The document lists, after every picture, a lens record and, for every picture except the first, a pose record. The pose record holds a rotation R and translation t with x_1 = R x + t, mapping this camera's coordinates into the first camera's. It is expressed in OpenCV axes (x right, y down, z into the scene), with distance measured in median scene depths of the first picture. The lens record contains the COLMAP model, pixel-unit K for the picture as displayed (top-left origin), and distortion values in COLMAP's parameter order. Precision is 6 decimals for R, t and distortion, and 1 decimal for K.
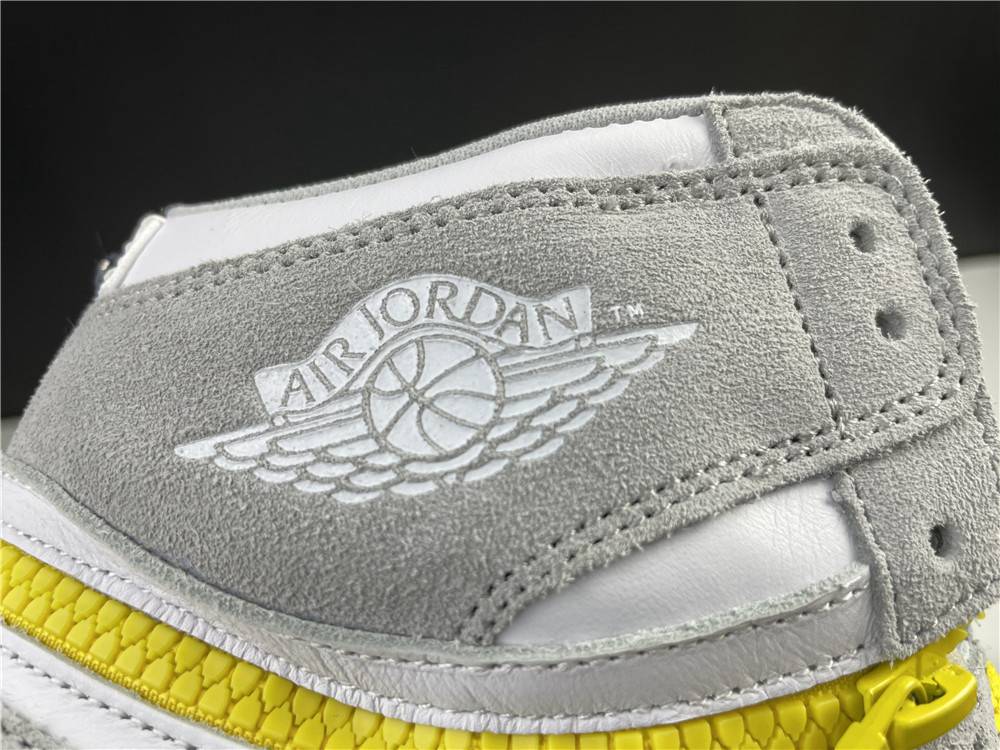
lens RADIAL K [[812.8, 0, 500.0], [0, 812.8, 375.0], [0, 0, 1]] dist [0.070959, -0.154631]
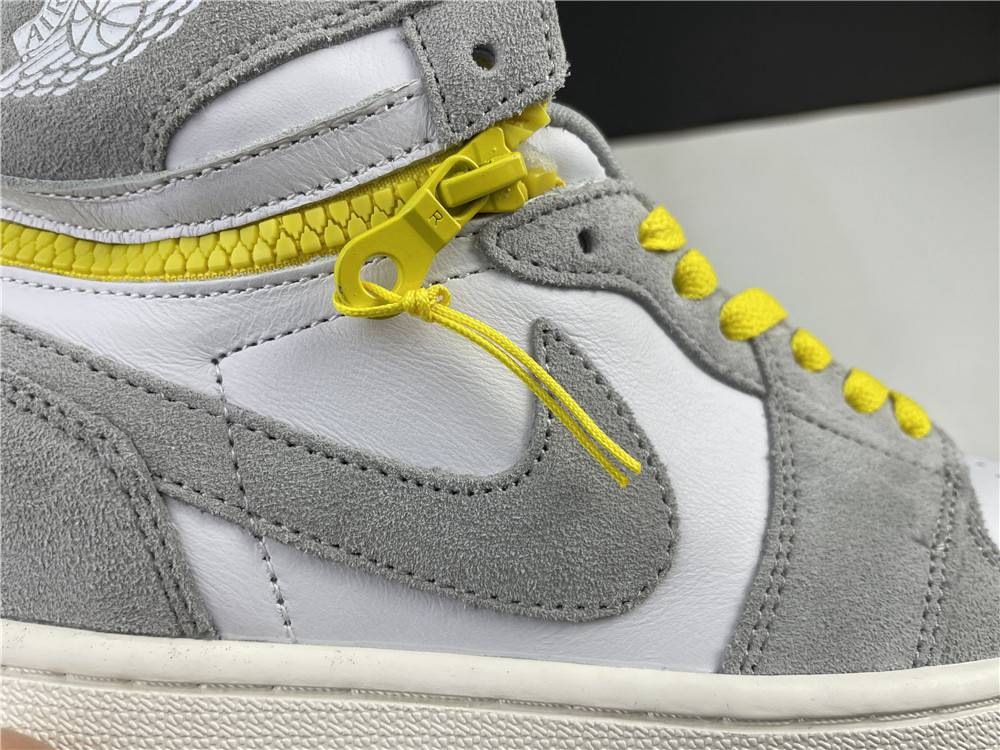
lens RADIAL K [[812.8, 0, 500.0], [0, 812.8, 375.0], [0, 0, 1]] dist [0.070959, -0.154631]
pose [[0.978129, -0.129569, -0.162712, 0.762459], [0.153871, 0.977111, 0.146897, 0.554840], [0.139954, -0.168721, 0.975677, -0.414777]]
